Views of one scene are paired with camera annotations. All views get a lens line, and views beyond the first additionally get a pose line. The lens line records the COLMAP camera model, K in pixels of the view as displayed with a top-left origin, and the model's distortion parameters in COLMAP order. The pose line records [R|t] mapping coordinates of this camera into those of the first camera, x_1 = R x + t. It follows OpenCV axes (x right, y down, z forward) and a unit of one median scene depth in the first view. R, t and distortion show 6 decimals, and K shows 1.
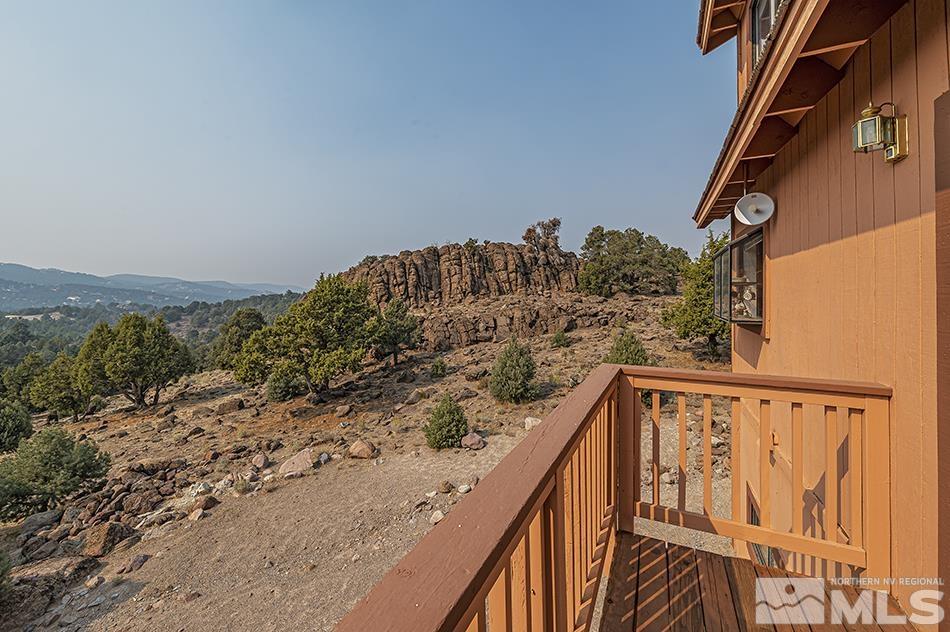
lens RADIAL K [[392.3, 0, 482.7], [0, 392.3, 292.2], [0, 0, 1]] dist [-0.004647, 0.000278]
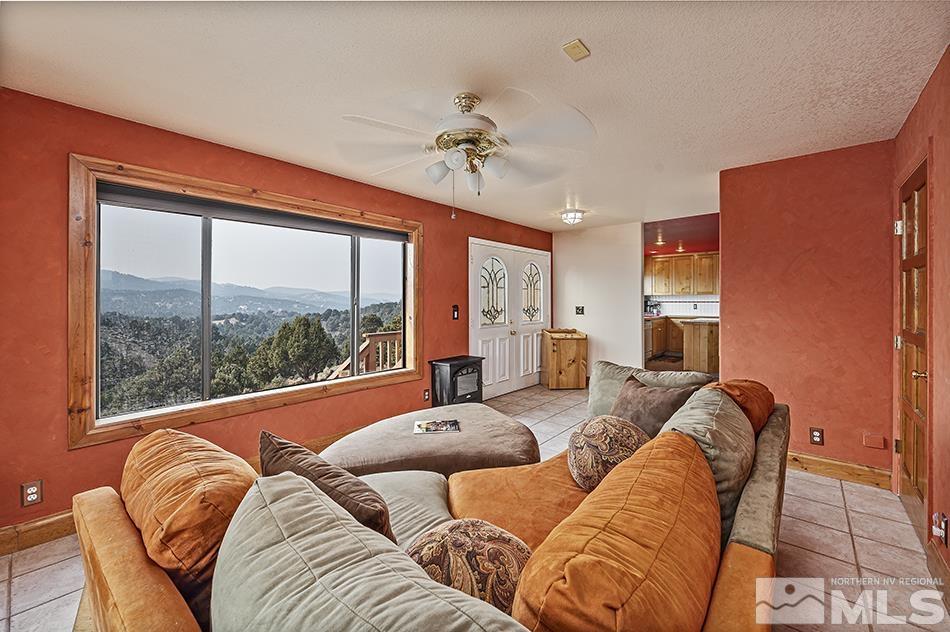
lens RADIAL K [[392.3, 0, 468.2], [0, 392.3, 303.3], [0, 0, 1]] dist [-0.004647, 0.000278]
pose [[0.958485, -0.005794, -0.285085, 0.145047], [0.008236, 0.999939, 0.007367, 0.003824], [0.285025, -0.009409, 0.958474, -0.307467]]
